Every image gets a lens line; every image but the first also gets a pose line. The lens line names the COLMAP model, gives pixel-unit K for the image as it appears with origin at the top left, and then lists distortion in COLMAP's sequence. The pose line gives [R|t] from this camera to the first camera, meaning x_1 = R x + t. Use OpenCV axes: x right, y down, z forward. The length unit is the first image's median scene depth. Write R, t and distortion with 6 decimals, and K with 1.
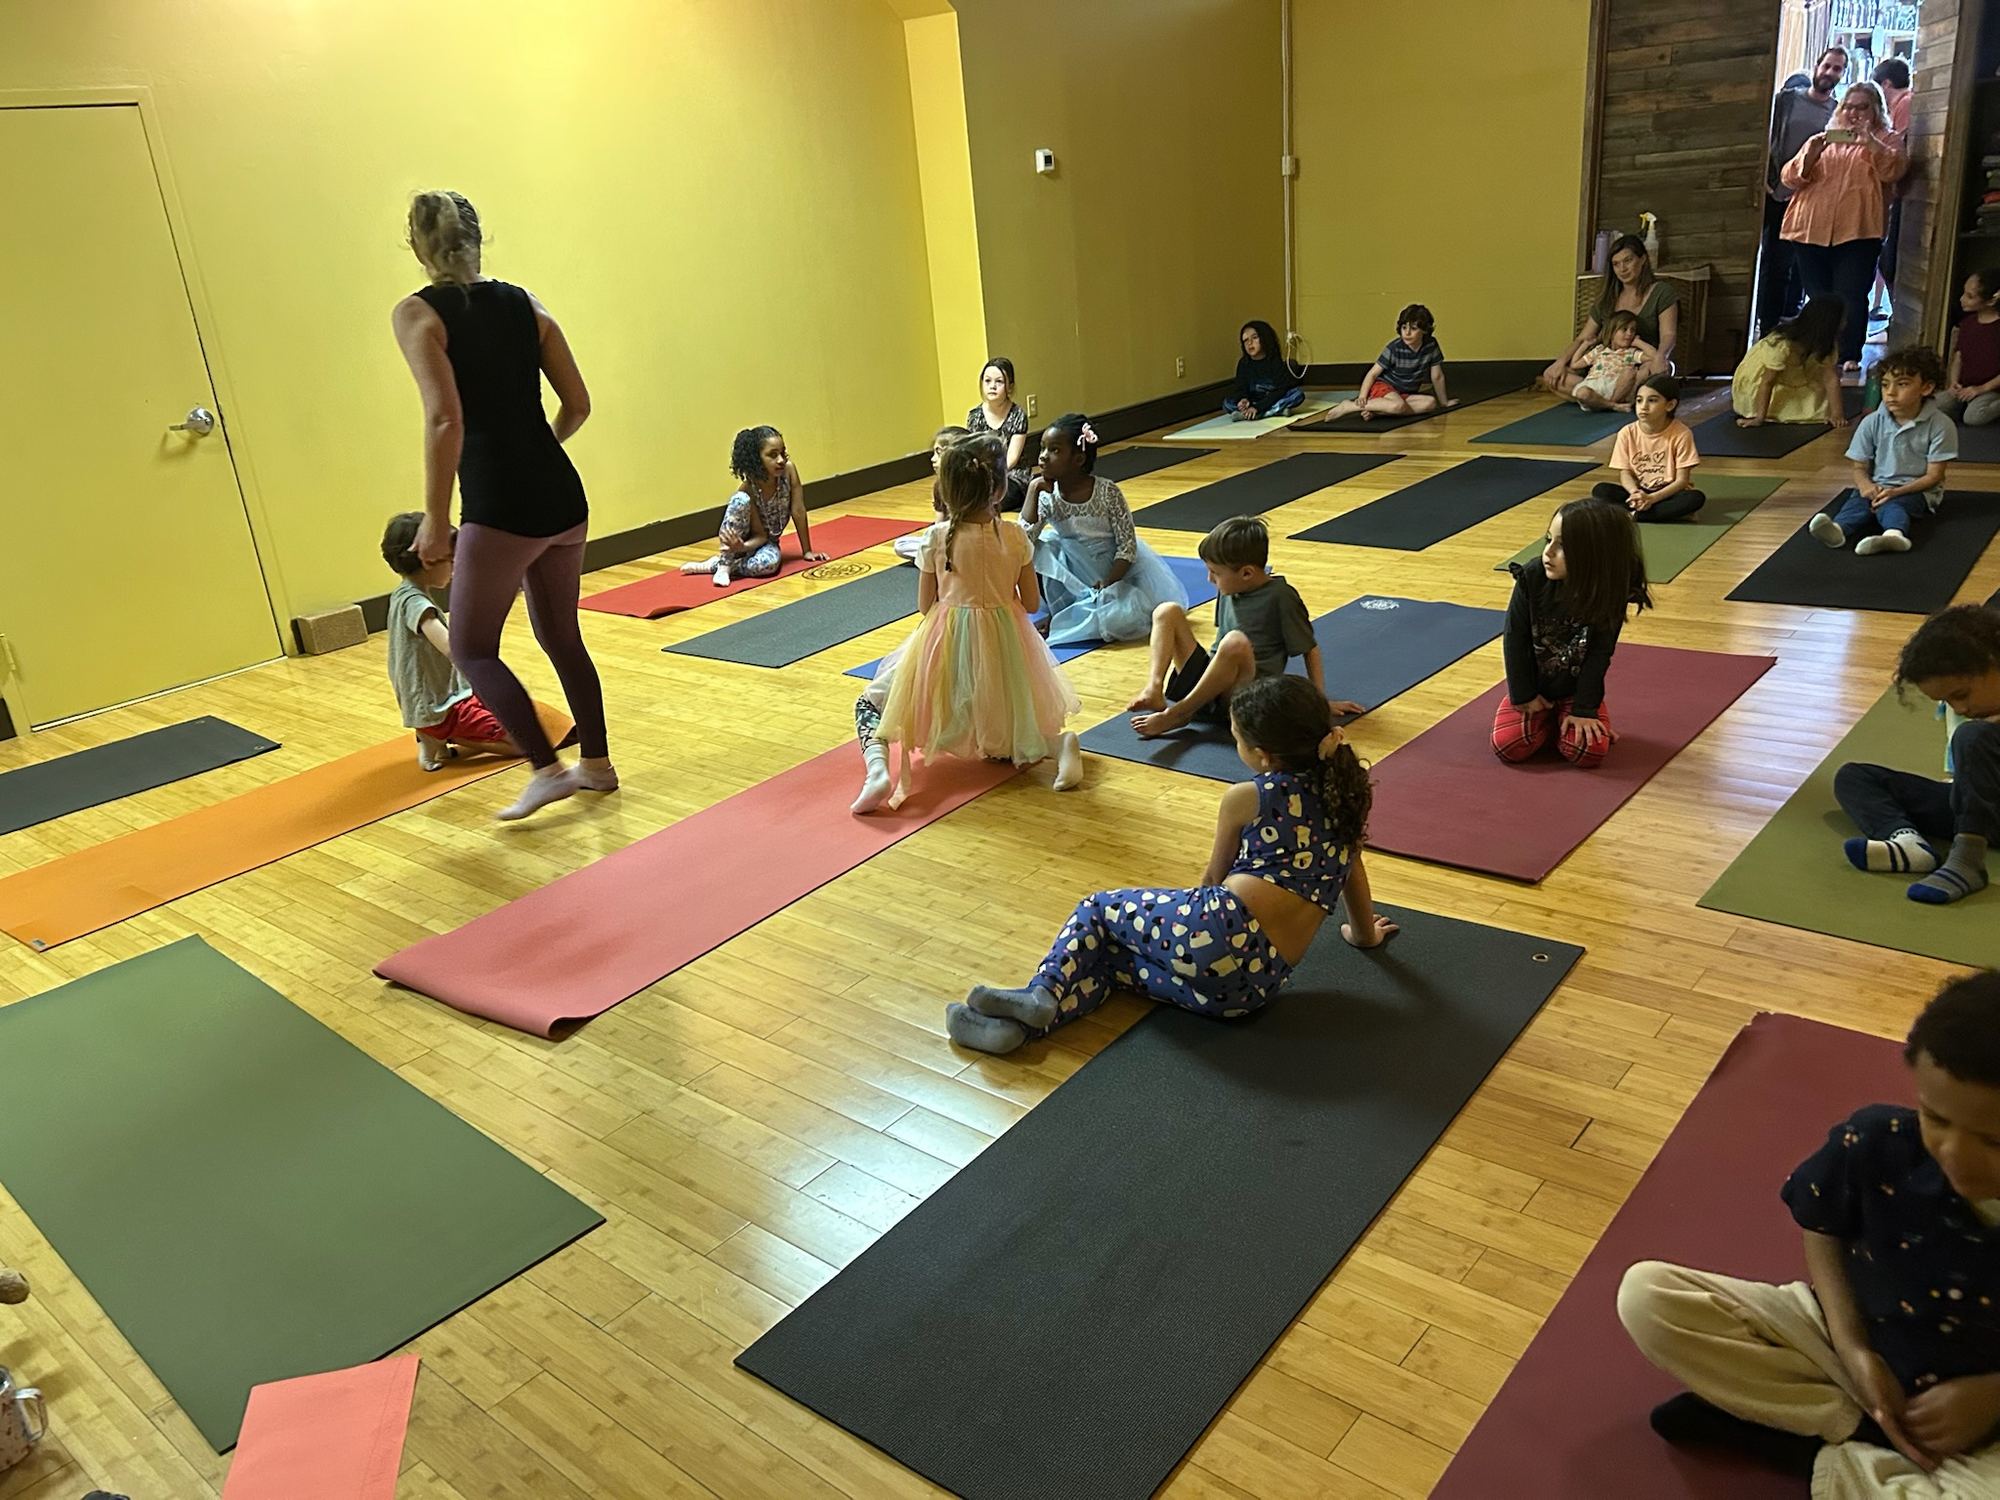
lens RADIAL K [[1522.8, 0, 996.8], [0, 1522.8, 766.8], [0, 0, 1]] dist [0.040980, -0.043597]
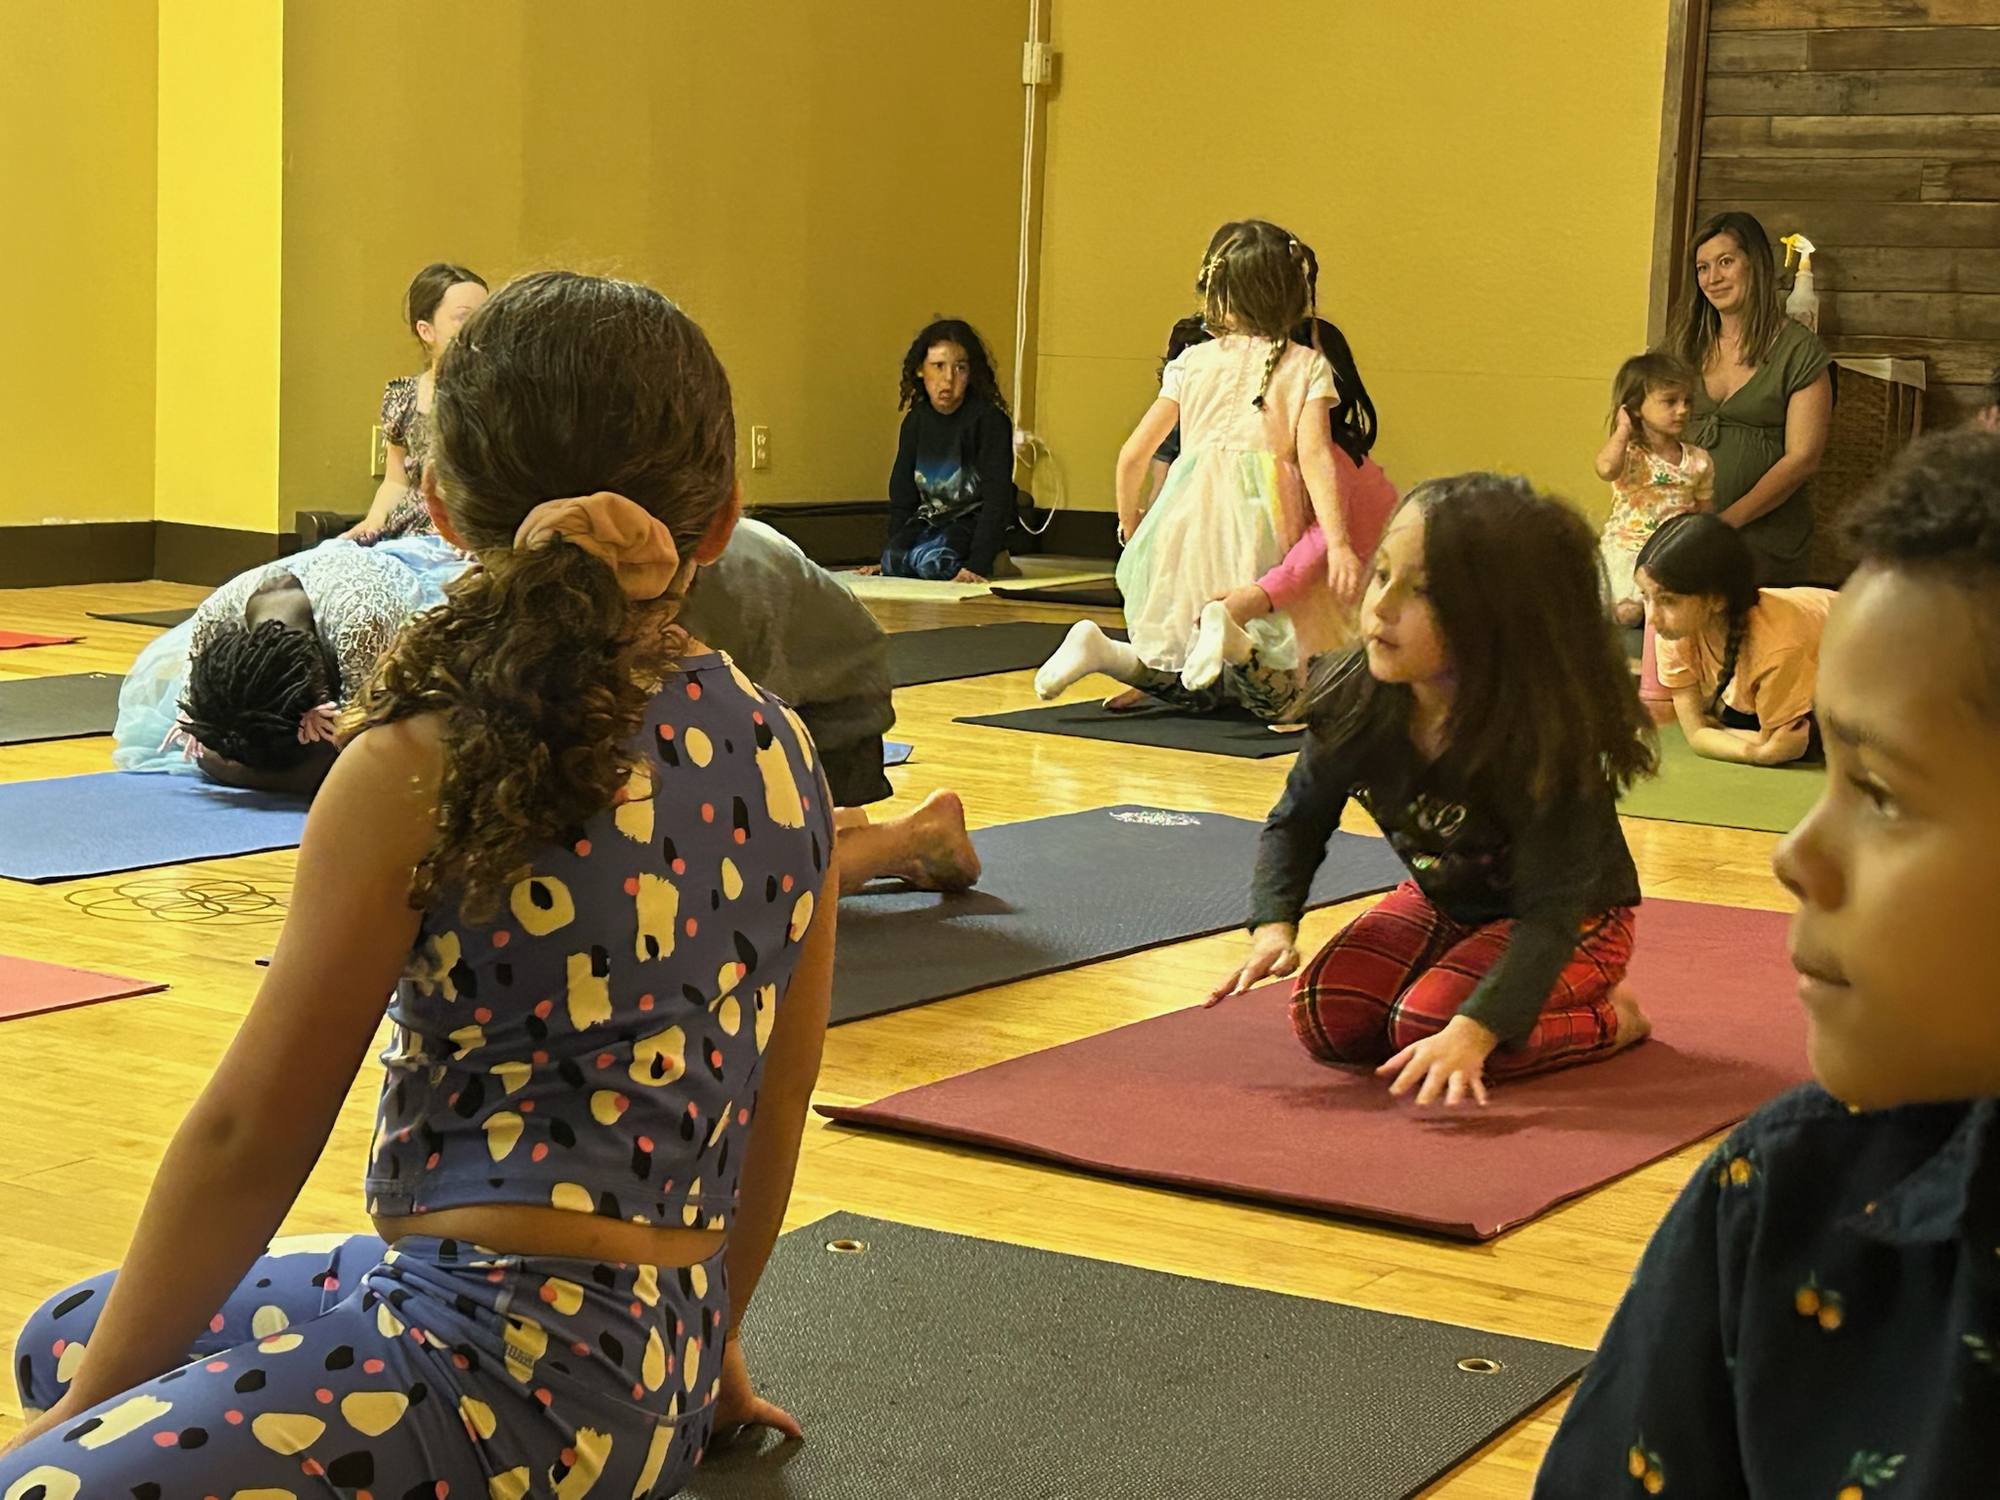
lens RADIAL K [[3577.3, 0, 1003.4], [0, 3577.3, 752.6], [0, 0, 1]] dist [0.018533, 0.000000]
pose [[0.979900, 0.108459, 0.167427, 0.087837], [-0.063849, 0.965655, -0.251859, 0.182227], [-0.188993, 0.236106, 0.953171, 0.188533]]
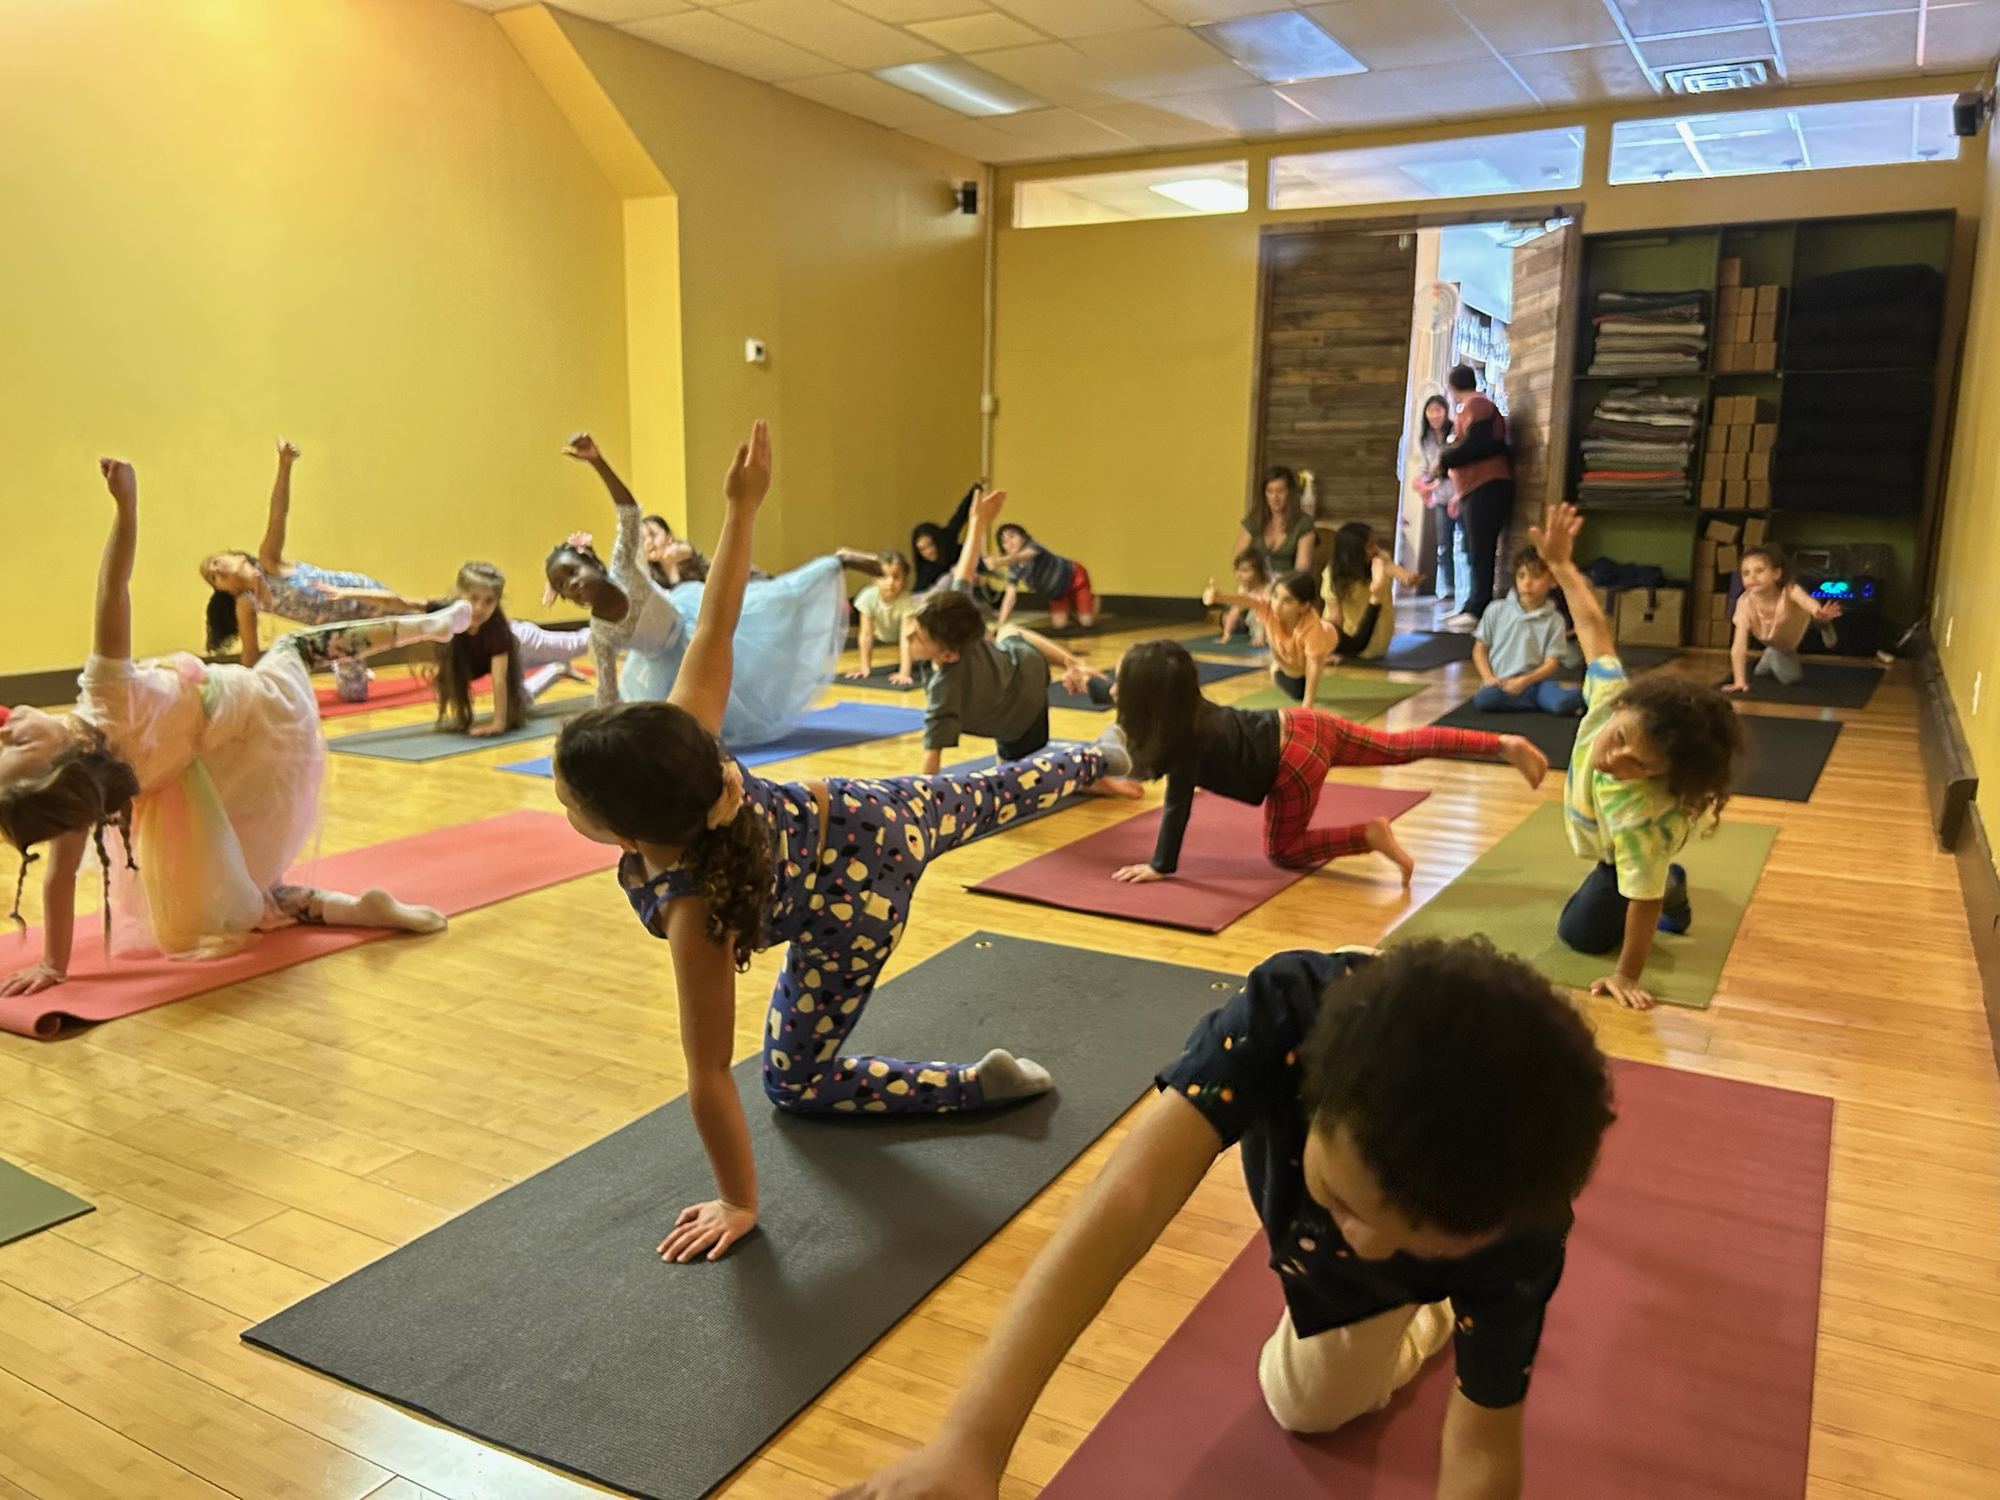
lens RADIAL K [[1522.8, 0, 1009.4], [0, 1522.8, 763.4], [0, 0, 1]] dist [0.040980, -0.043597]
pose [[0.976498, 0.070096, 0.203809, 0.019590], [-0.031041, 0.981515, -0.188850, 0.155324], [-0.213280, 0.178086, 0.960623, 0.076631]]
